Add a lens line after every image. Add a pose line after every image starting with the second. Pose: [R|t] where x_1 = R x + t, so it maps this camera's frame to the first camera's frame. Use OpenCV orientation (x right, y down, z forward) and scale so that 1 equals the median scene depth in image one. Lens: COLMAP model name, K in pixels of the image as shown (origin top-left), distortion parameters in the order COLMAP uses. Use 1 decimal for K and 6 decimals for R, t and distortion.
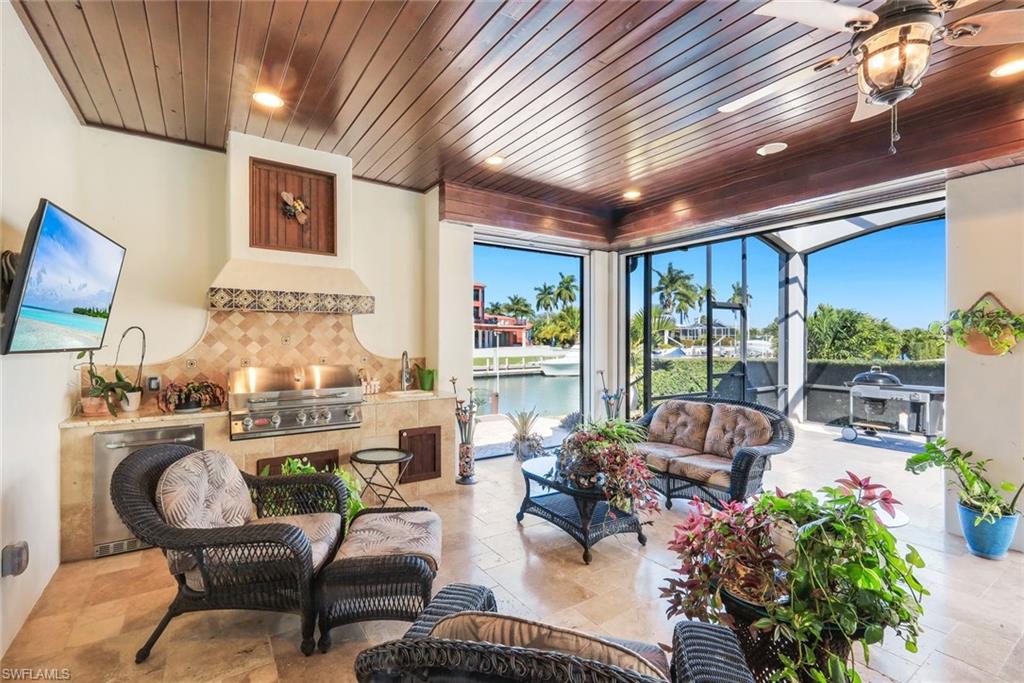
lens RADIAL K [[459.2, 0, 510.8], [0, 459.2, 346.8], [0, 0, 1]] dist [-0.004197, 0.000078]
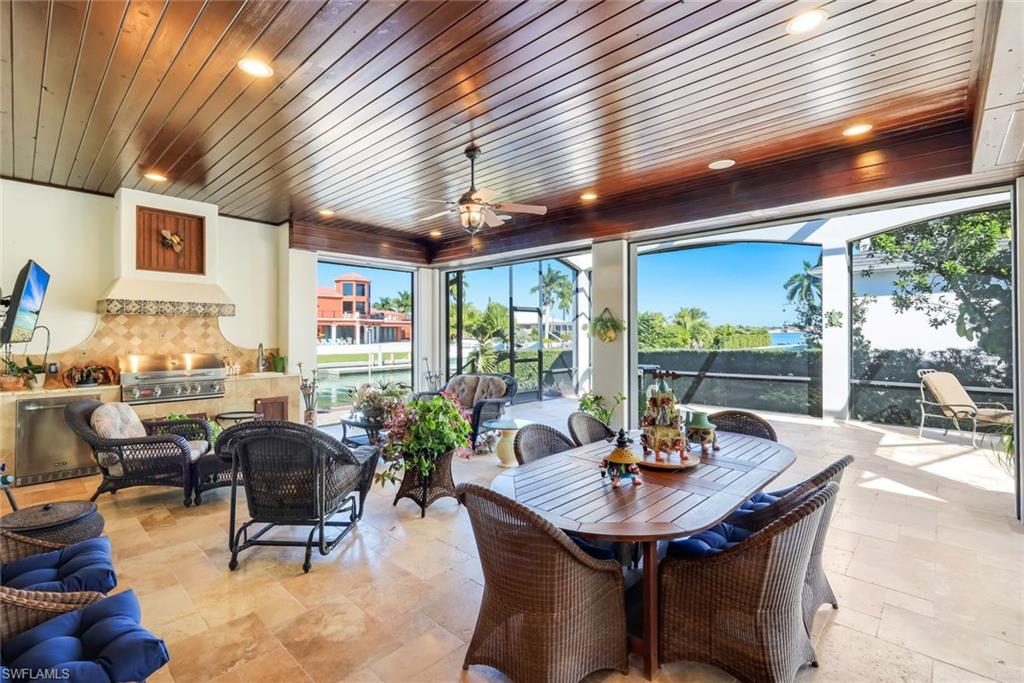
lens RADIAL K [[462.8, 0, 512.9], [0, 462.8, 333.3], [0, 0, 1]] dist [-0.001828, -0.000685]
pose [[0.973807, -0.002642, 0.227360, 0.202371], [0.006971, 0.999809, -0.018239, 0.010880], [-0.227269, 0.019346, 0.973640, -0.553732]]
